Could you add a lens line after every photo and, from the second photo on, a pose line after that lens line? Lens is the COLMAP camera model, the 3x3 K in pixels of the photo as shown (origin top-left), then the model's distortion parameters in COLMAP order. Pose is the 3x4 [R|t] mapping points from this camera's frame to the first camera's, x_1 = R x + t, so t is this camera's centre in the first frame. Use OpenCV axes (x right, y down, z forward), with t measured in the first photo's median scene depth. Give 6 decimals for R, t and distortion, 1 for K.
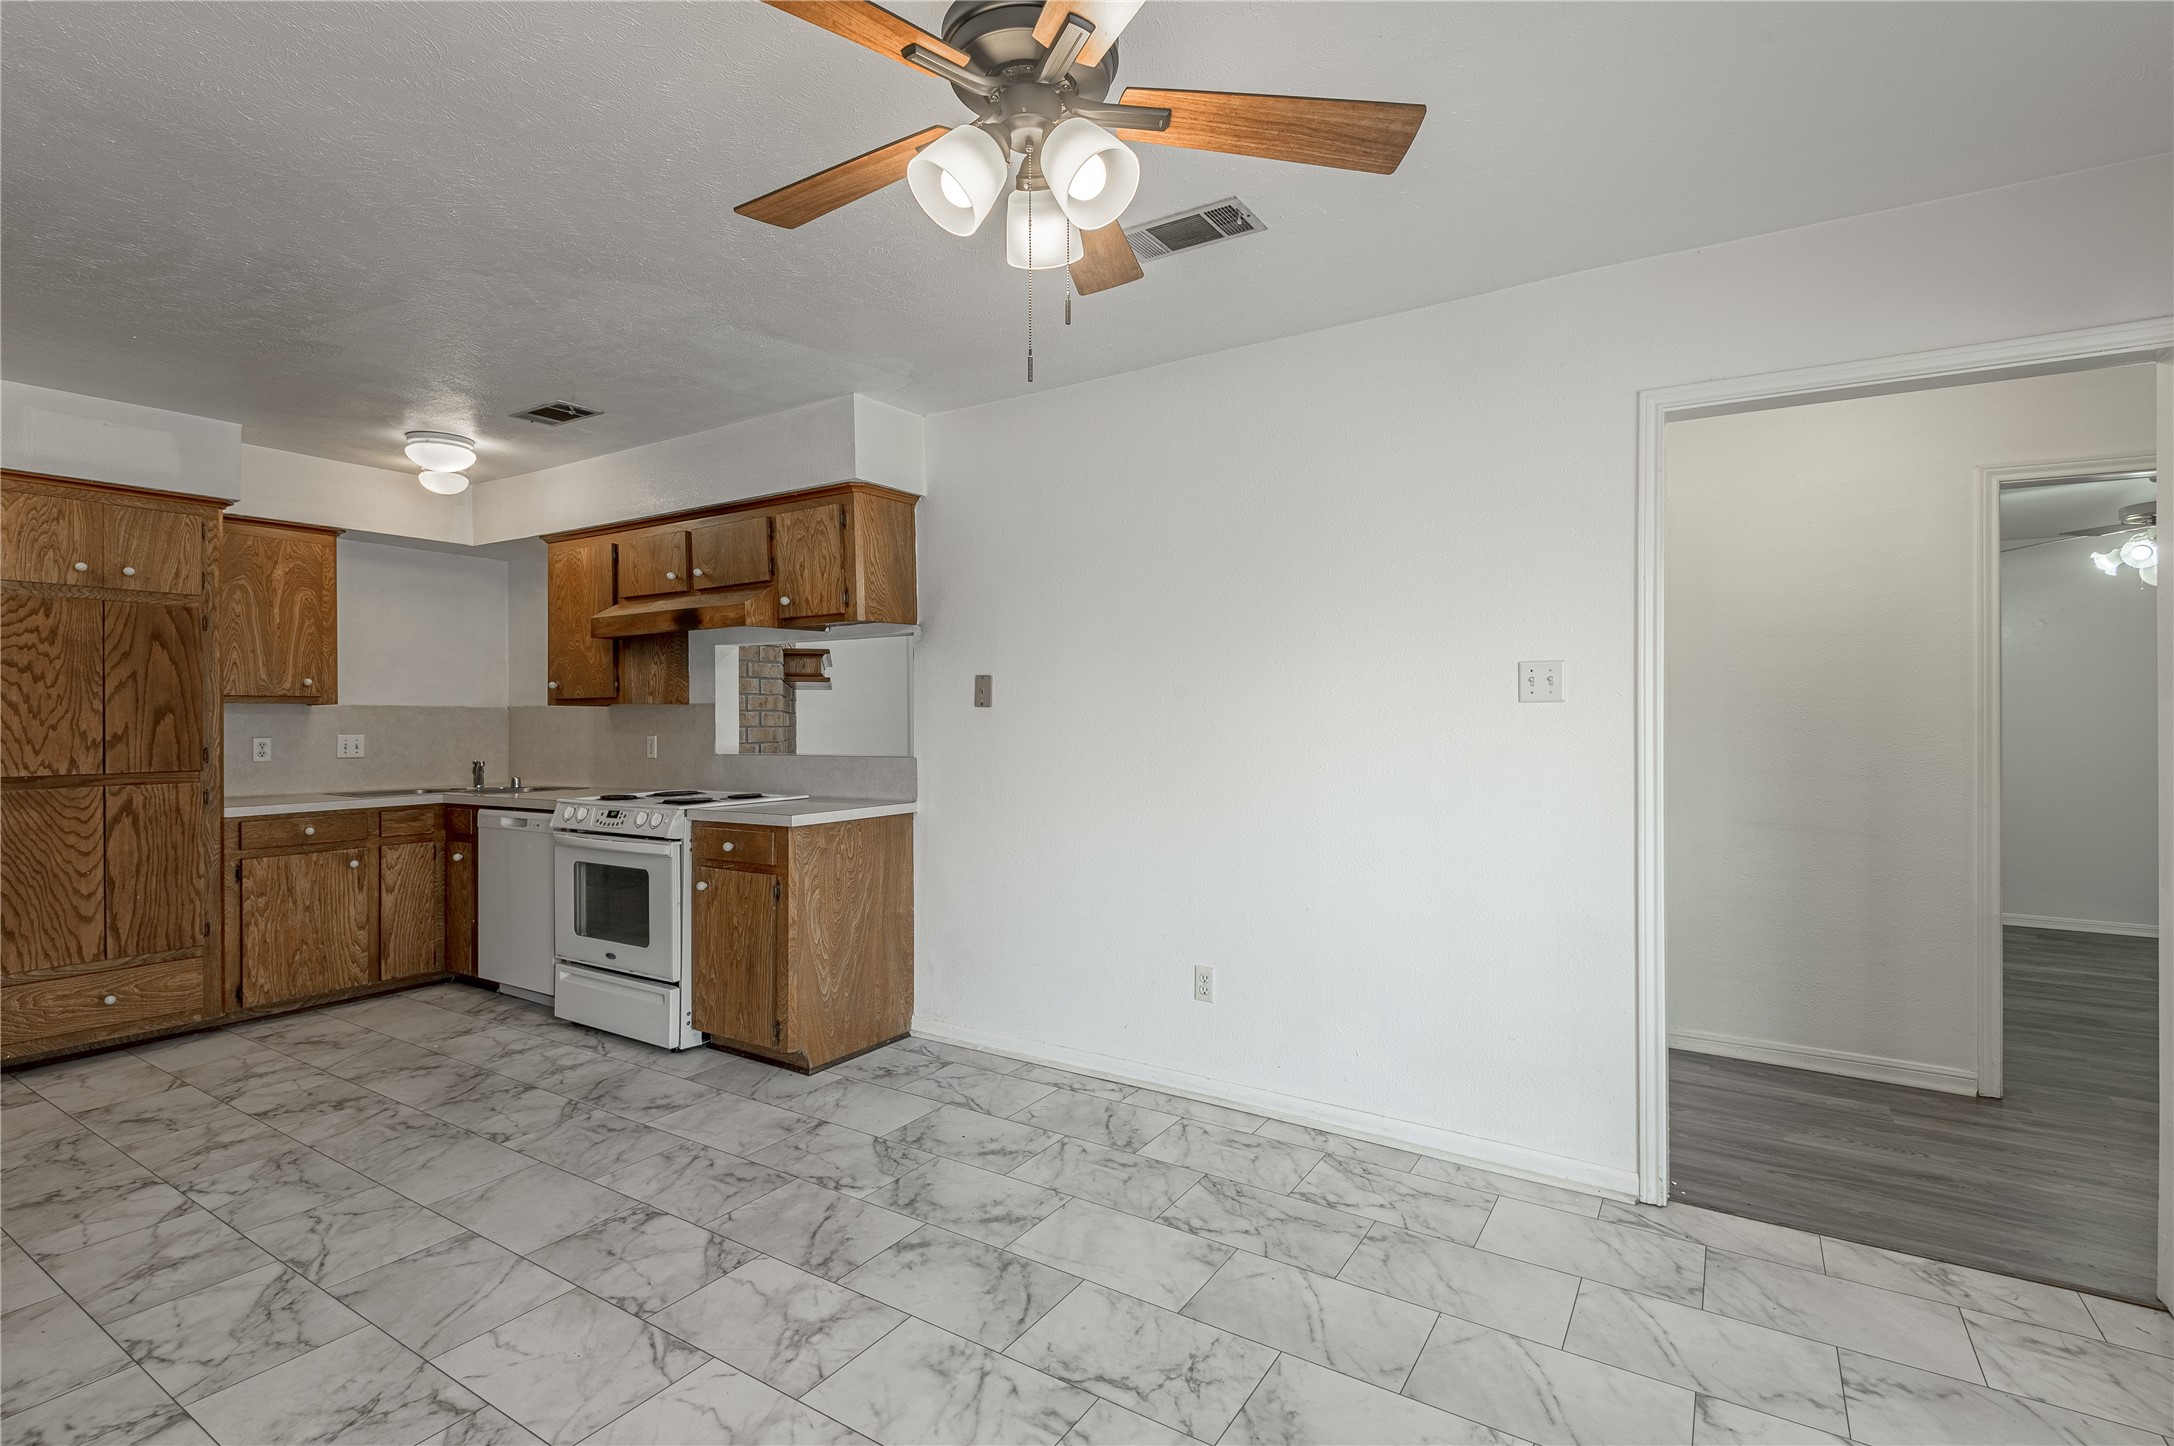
lens RADIAL K [[982.3, 0, 1099.7], [0, 982.3, 717.4], [0, 0, 1]] dist [0.018939, -0.011635]
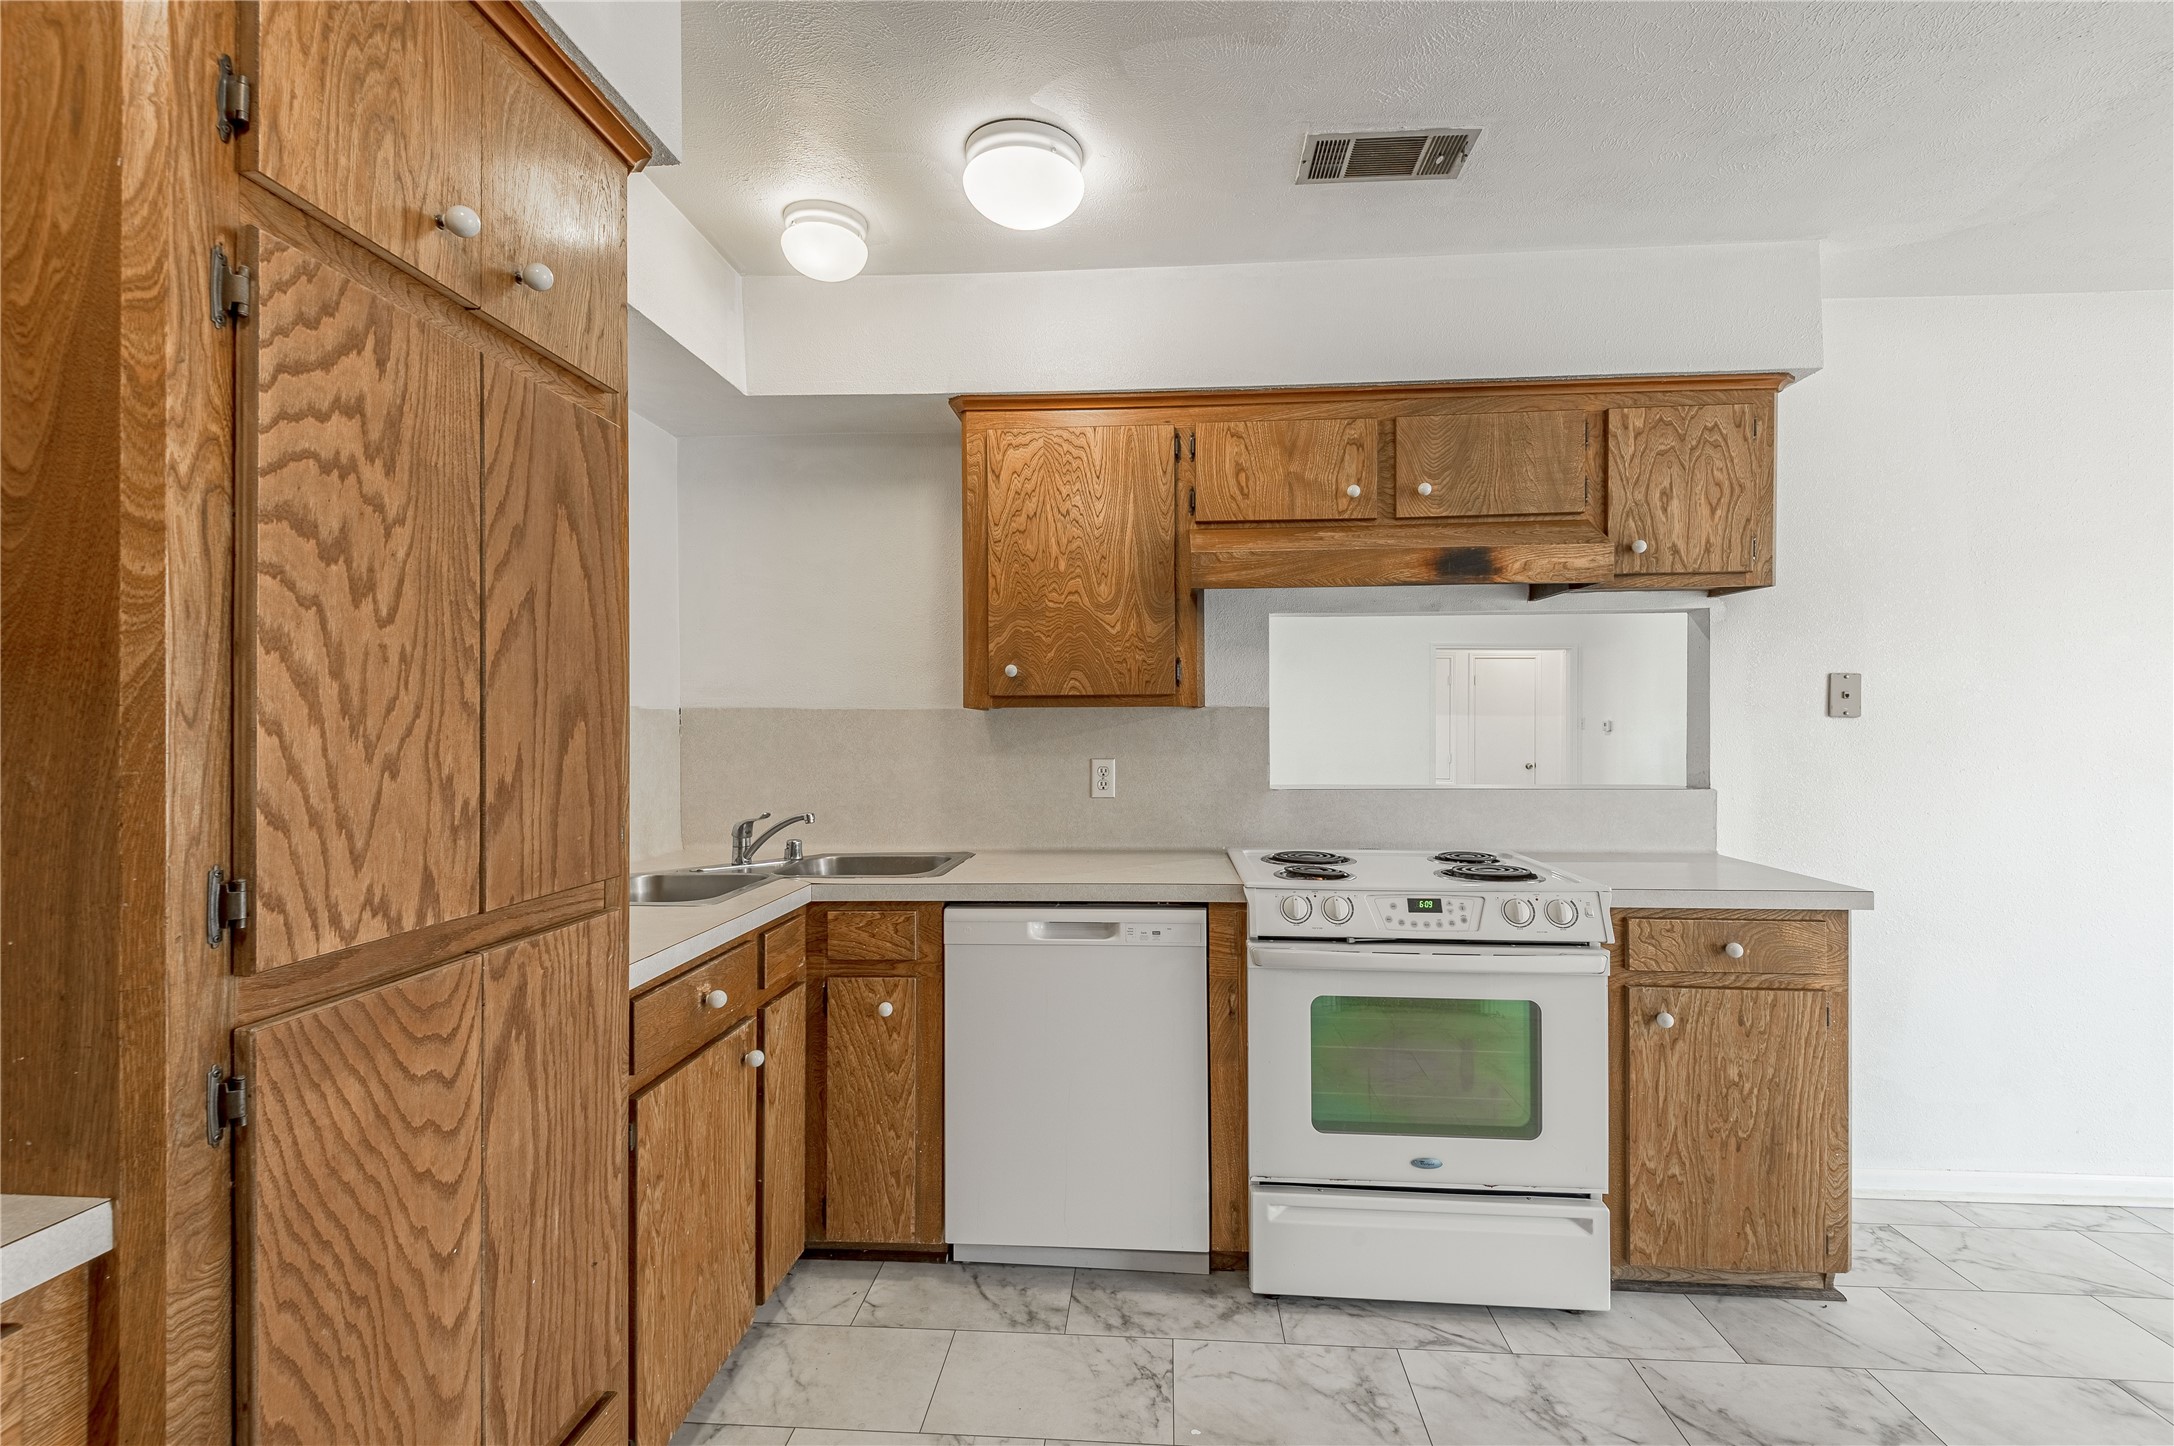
lens RADIAL K [[982.3, 0, 1120.7], [0, 982.3, 723.0], [0, 0, 1]] dist [0.018939, -0.011635]
pose [[0.888718, 0.003712, 0.458439, -0.970254], [-0.002026, 0.999989, -0.004168, -0.001433], [-0.458450, 0.002775, 0.888716, 0.633556]]
